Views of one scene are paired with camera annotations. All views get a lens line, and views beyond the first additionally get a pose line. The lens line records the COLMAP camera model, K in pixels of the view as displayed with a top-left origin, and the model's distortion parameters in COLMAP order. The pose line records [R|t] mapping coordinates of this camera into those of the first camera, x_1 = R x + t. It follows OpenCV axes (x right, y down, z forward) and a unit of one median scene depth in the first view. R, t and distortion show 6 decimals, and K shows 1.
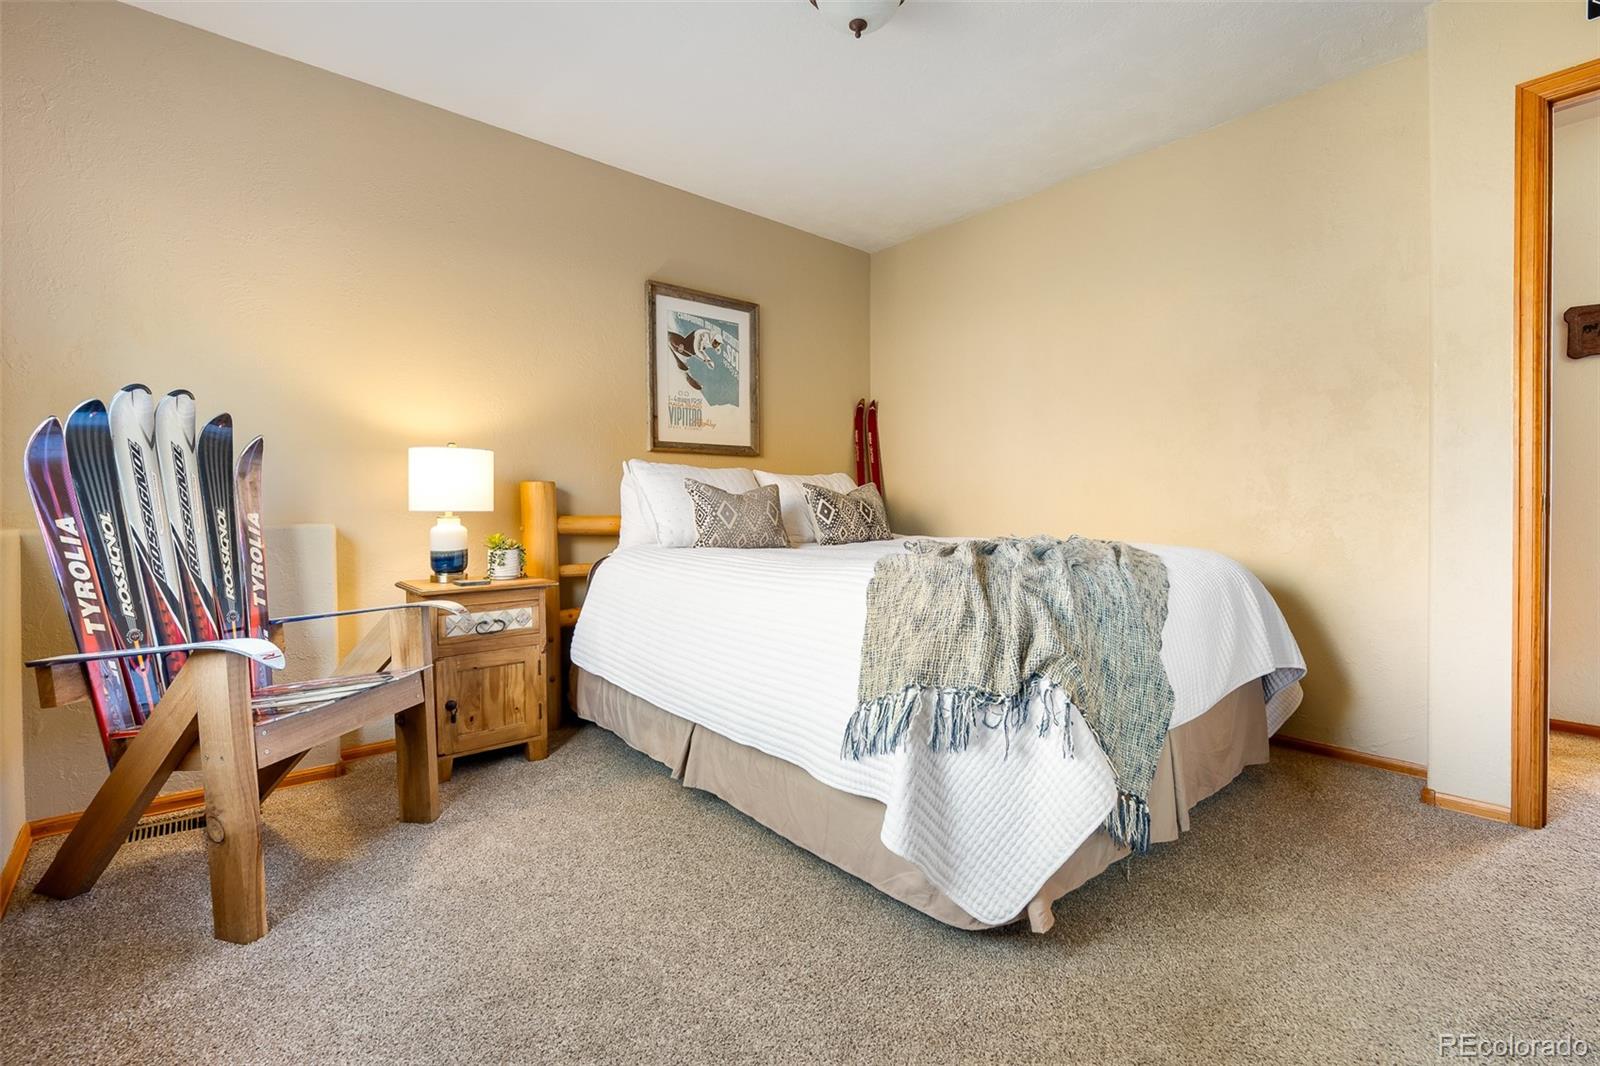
lens RADIAL K [[722.0, 0, 805.8], [0, 722.0, 537.5], [0, 0, 1]] dist [-0.001860, -0.000502]
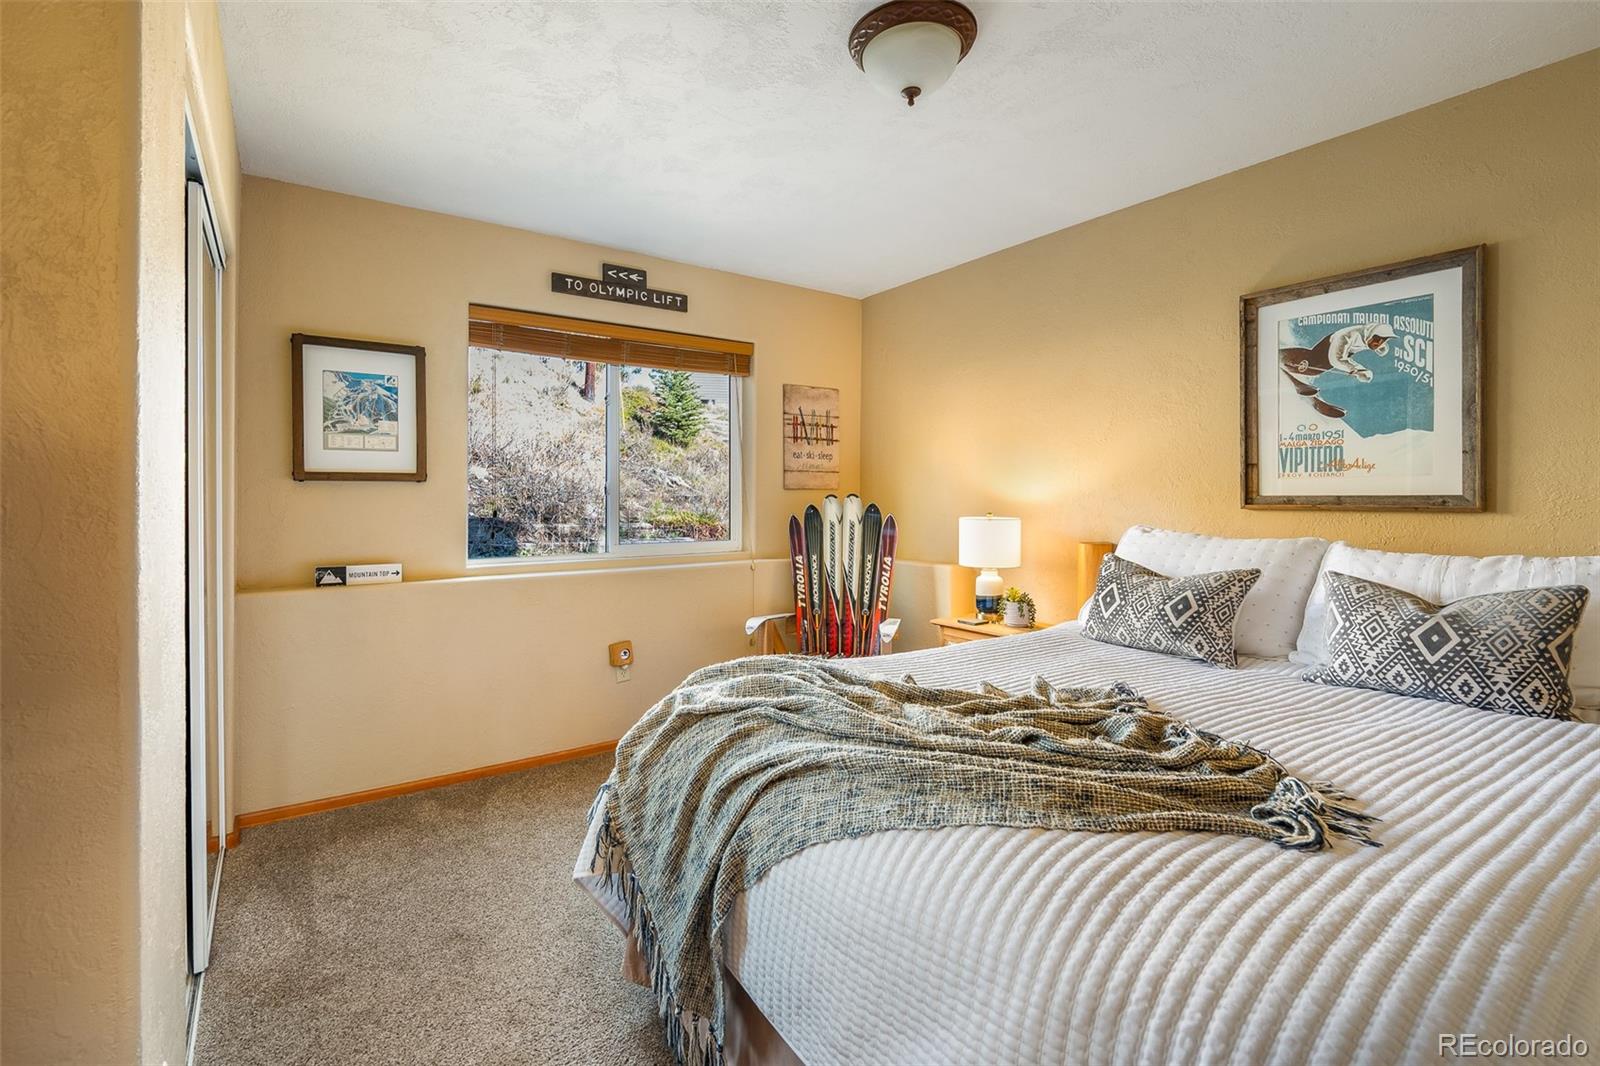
lens RADIAL K [[704.7, 0, 798.5], [0, 704.7, 496.2], [0, 0, 1]] dist [0.000656, 0.000049]
pose [[-0.114464, 0.005271, -0.993413, 0.603846], [-0.047403, 0.998818, 0.010762, -0.118247], [0.992296, 0.048323, -0.114078, 0.598968]]
